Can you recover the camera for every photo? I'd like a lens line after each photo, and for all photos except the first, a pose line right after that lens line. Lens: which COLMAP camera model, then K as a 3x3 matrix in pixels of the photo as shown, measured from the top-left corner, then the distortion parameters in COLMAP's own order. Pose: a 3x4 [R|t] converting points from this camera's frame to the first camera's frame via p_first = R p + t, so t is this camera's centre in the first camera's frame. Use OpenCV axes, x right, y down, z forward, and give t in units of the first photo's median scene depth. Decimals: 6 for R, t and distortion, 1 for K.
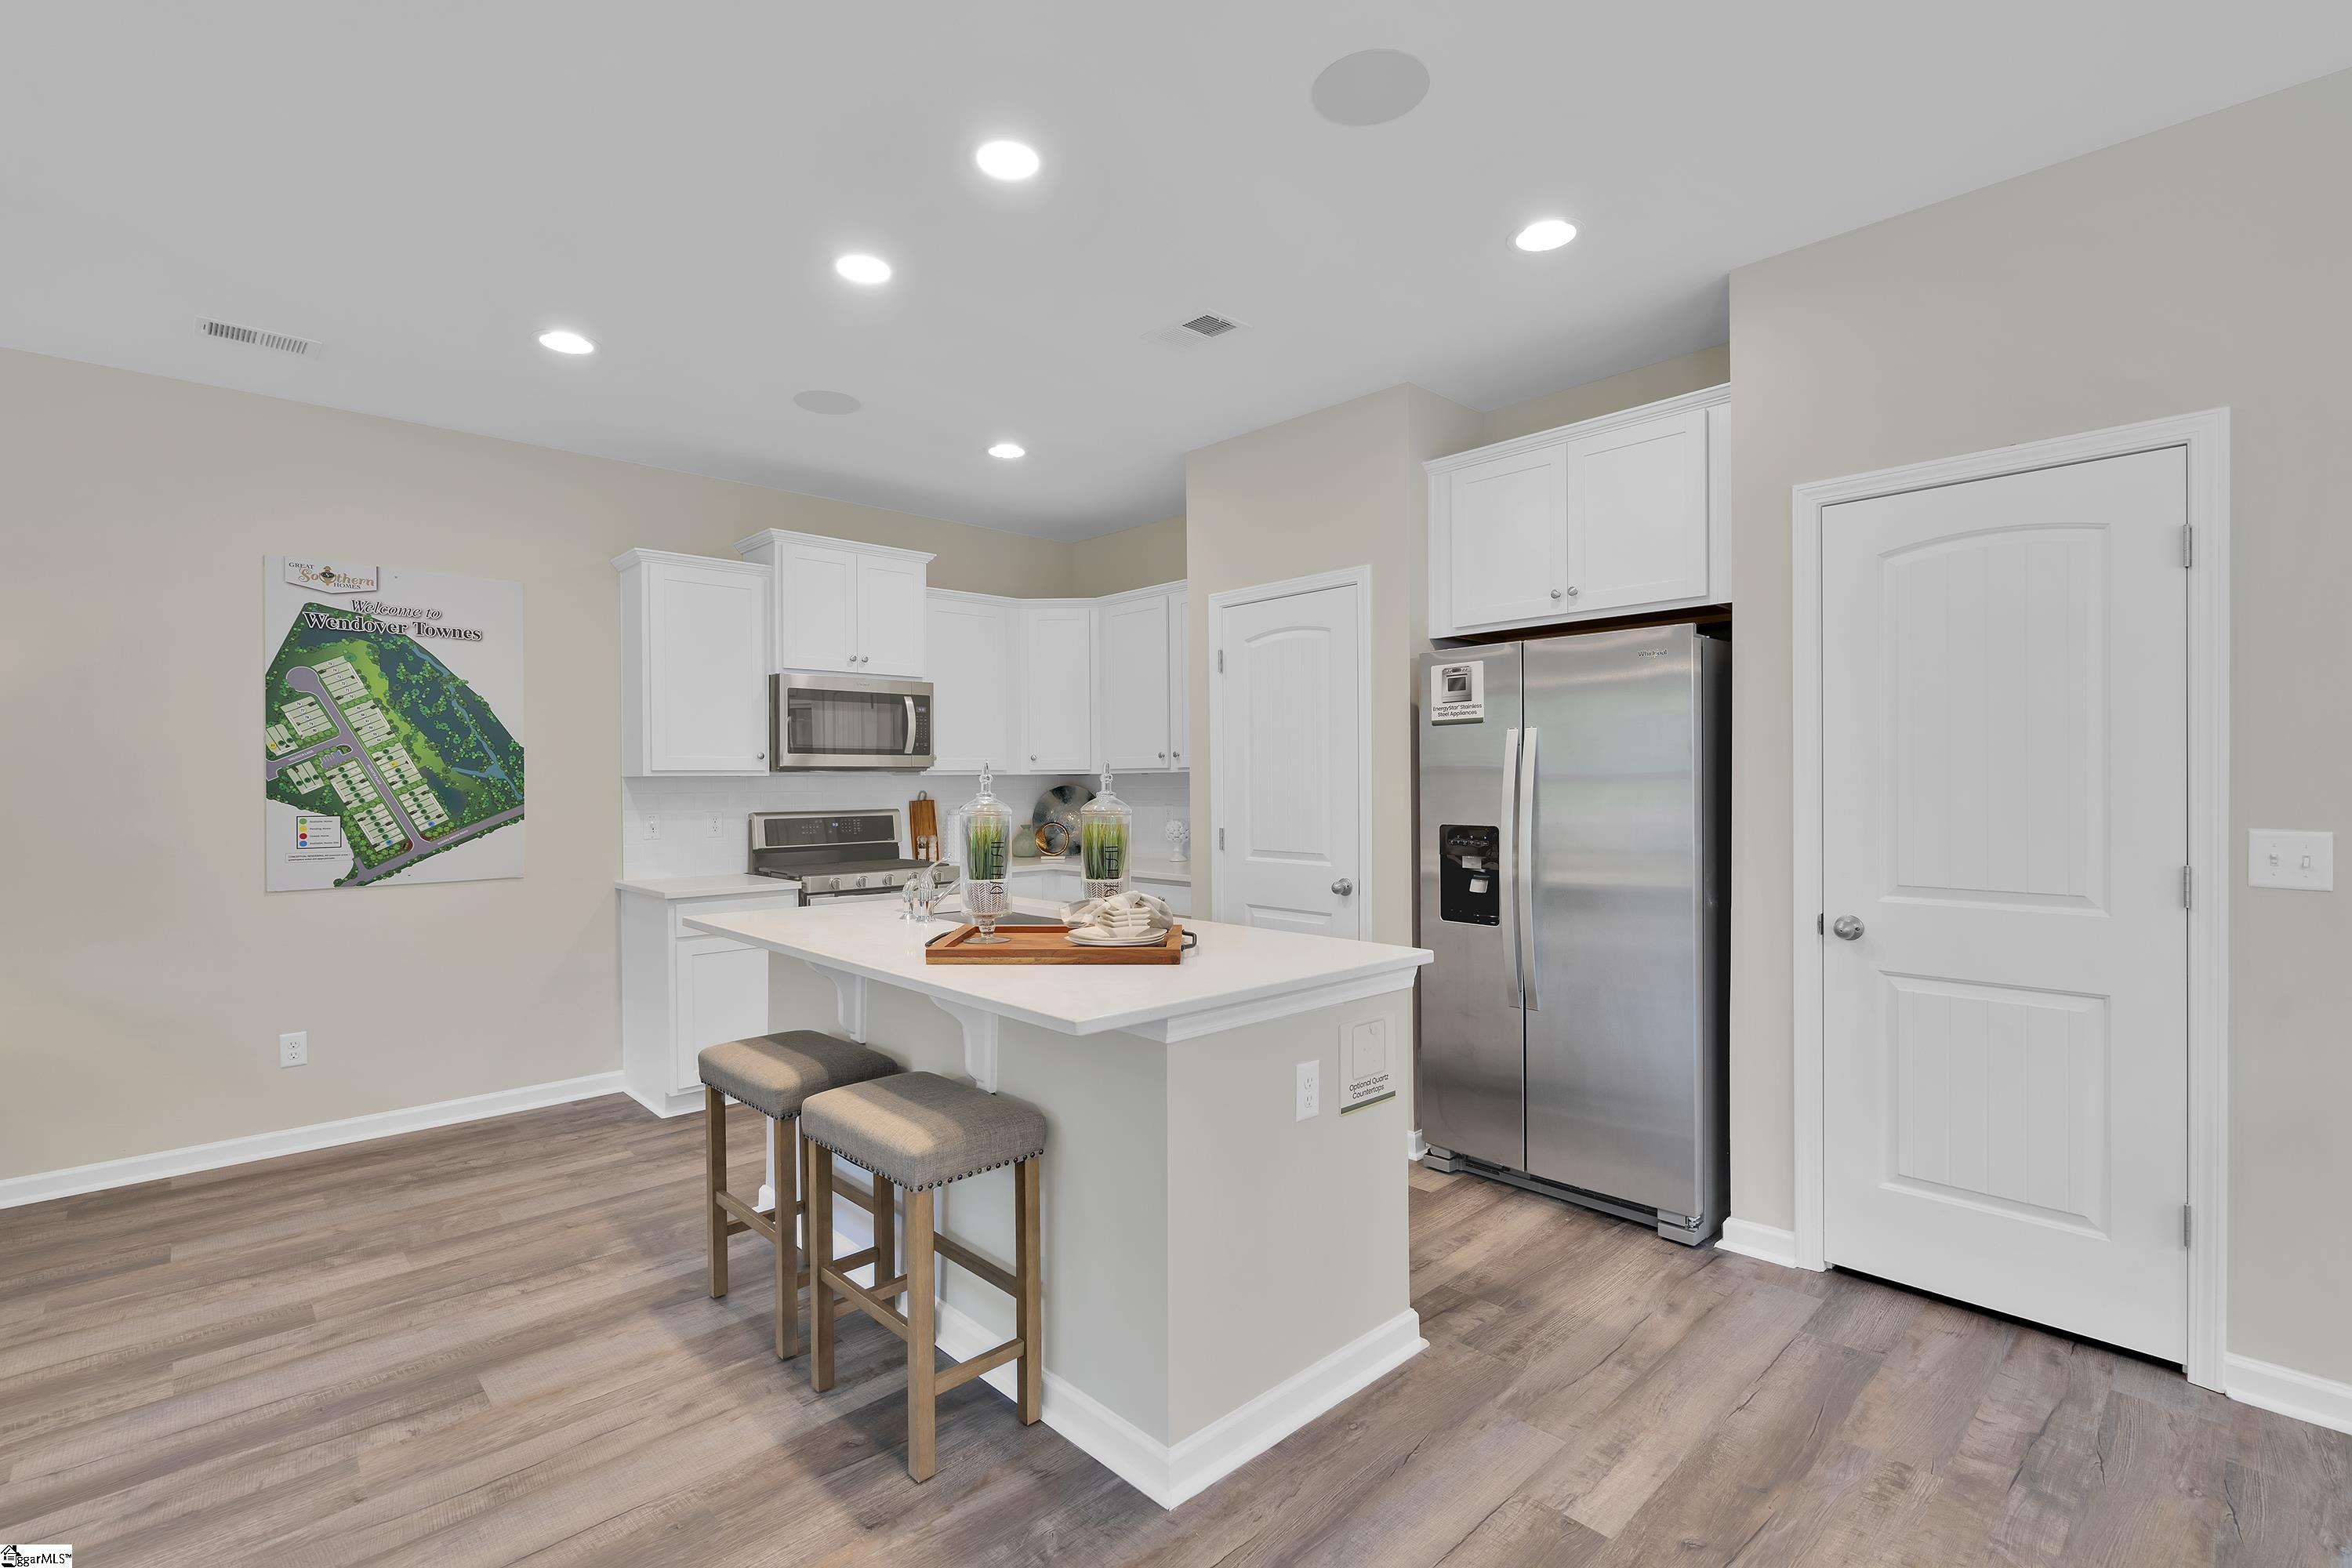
lens RADIAL K [[1051.0, 0, 1174.4], [0, 1051.0, 788.8], [0, 0, 1]] dist [-0.003767, 0.002132]
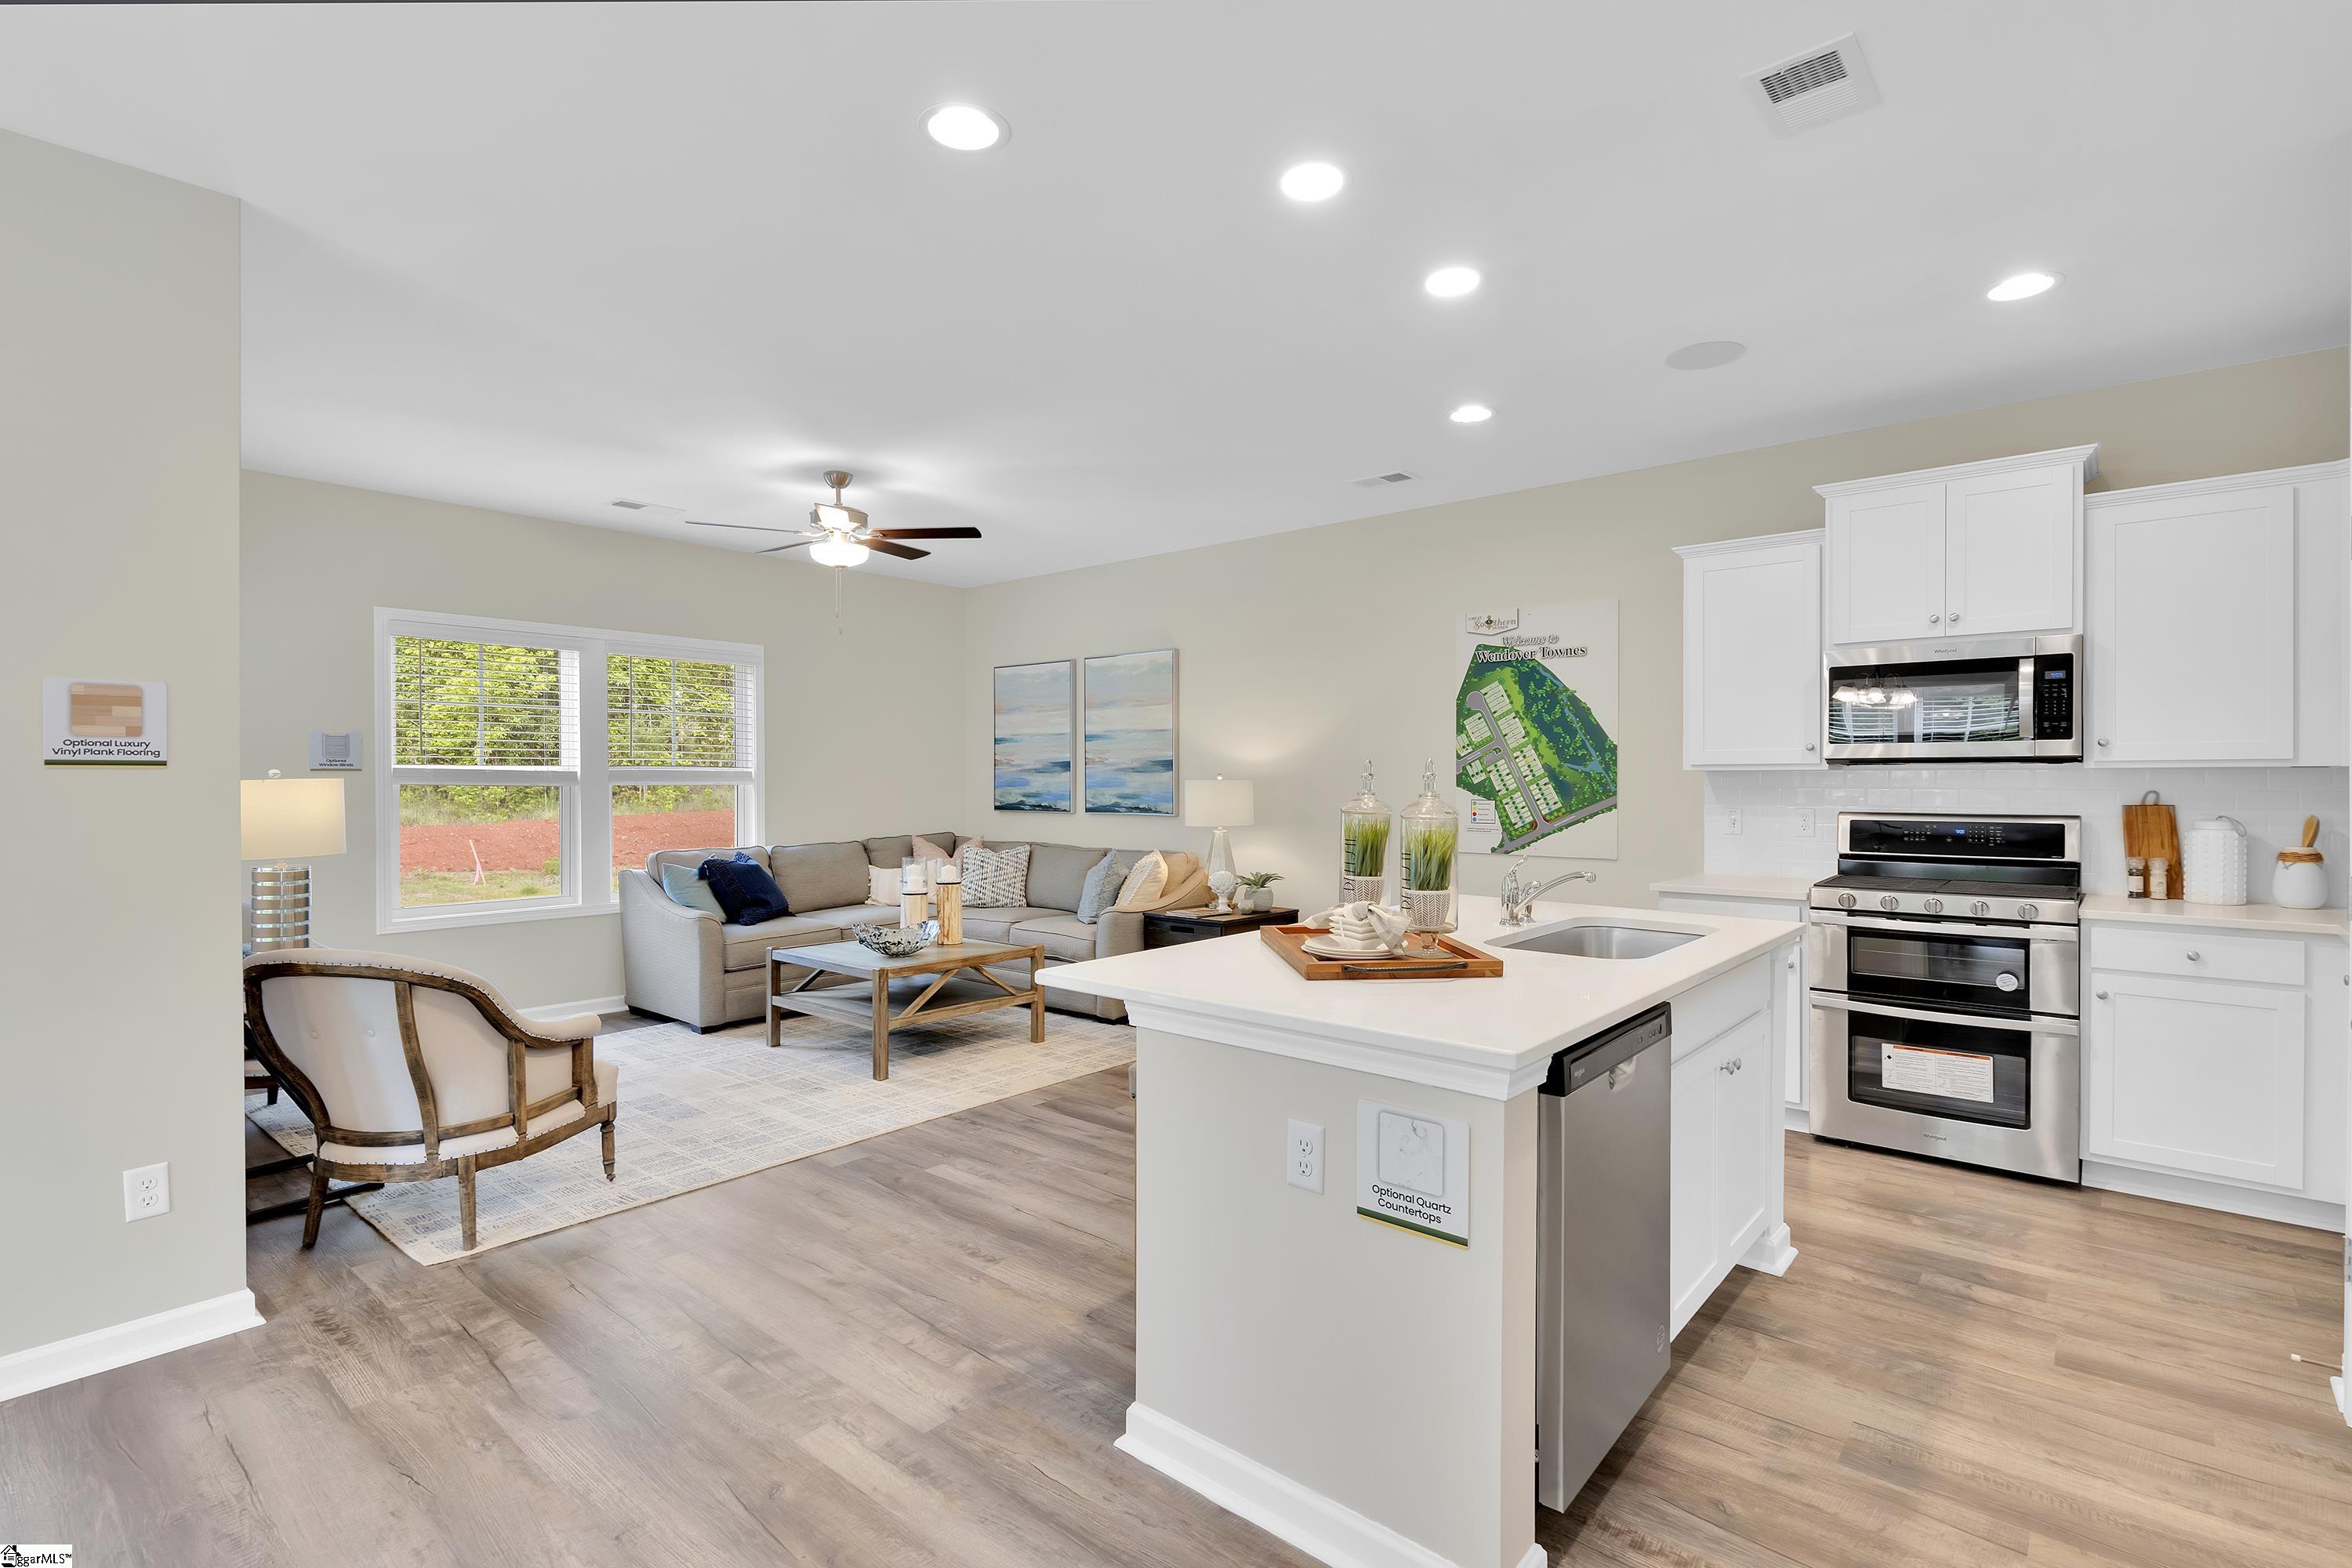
lens RADIAL K [[1096.0, 0, 1204.7], [0, 1096.0, 785.3], [0, 0, 1]] dist [0.003649, 0.000180]
pose [[0.126269, 0.014536, -0.991890, 0.555682], [-0.007393, 0.999879, 0.013712, -0.010003], [0.991969, 0.005602, 0.126361, 0.461243]]
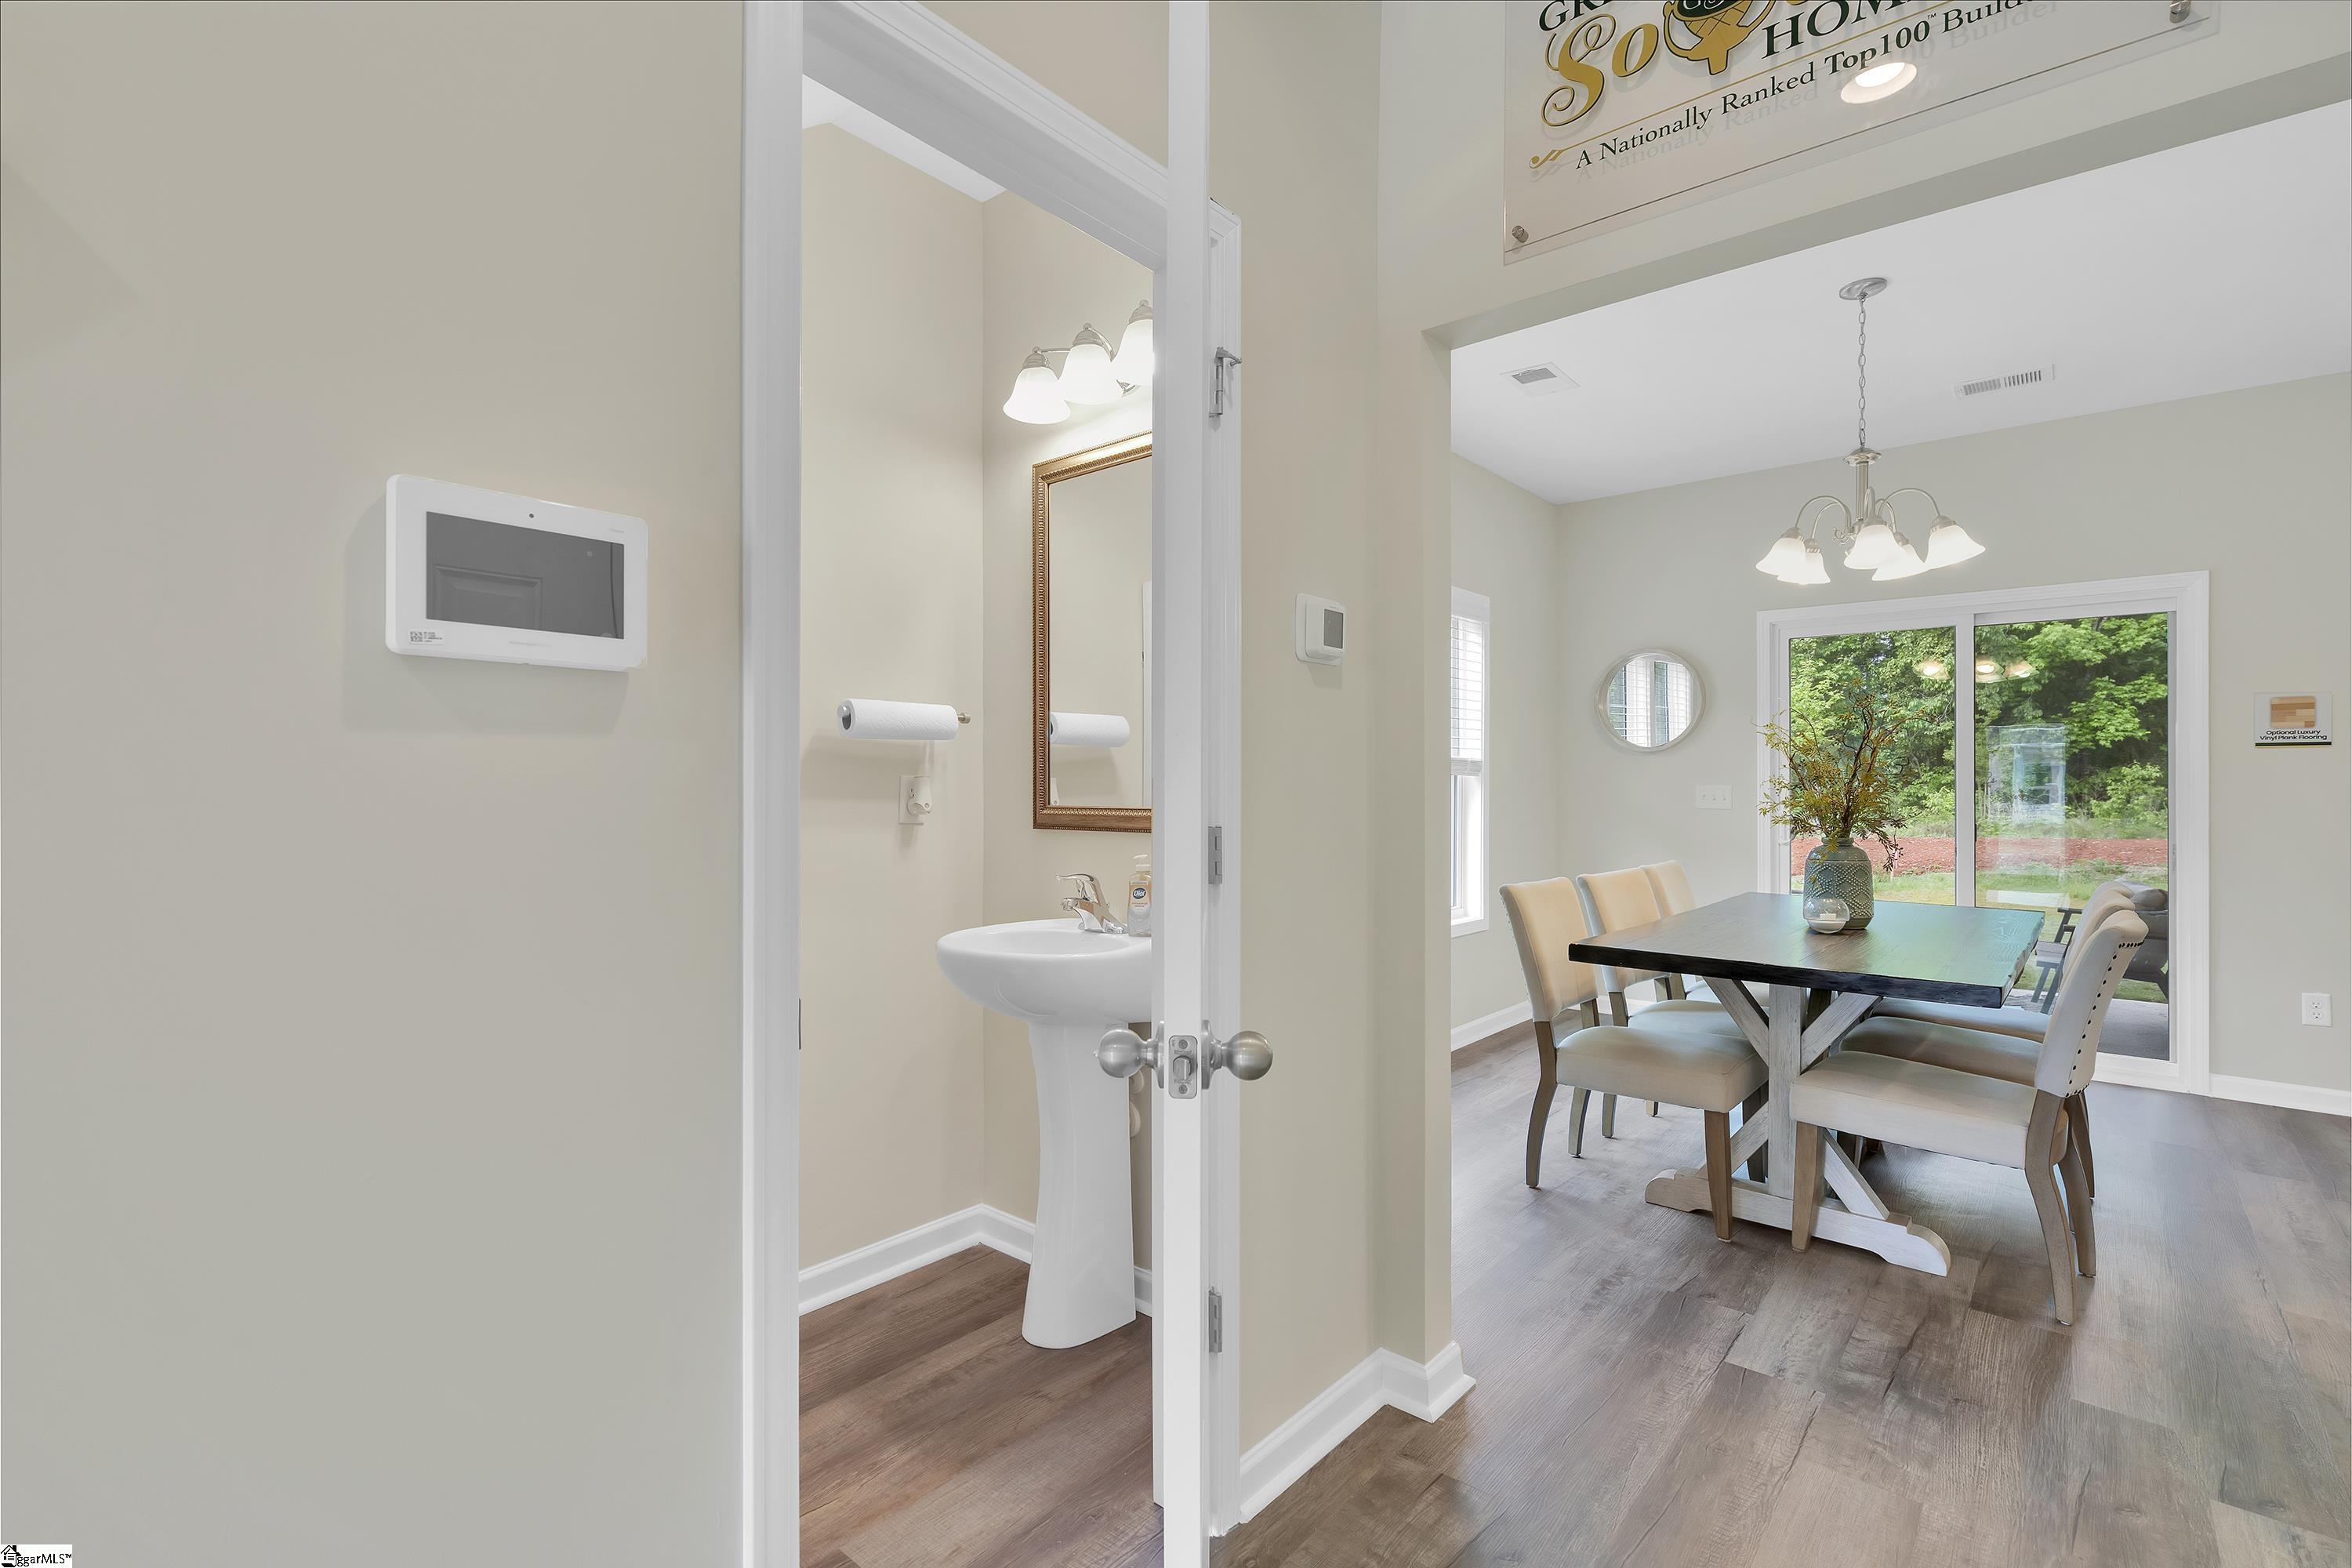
lens RADIAL K [[1051.0, 0, 1184.7], [0, 1051.0, 796.1], [0, 0, 1]] dist [-0.003767, 0.002132]
pose [[-0.993415, 0.009235, -0.114198, 0.988239], [0.008056, 0.999909, 0.010780, 0.019367], [0.114288, 0.009789, -0.993399, 0.771102]]
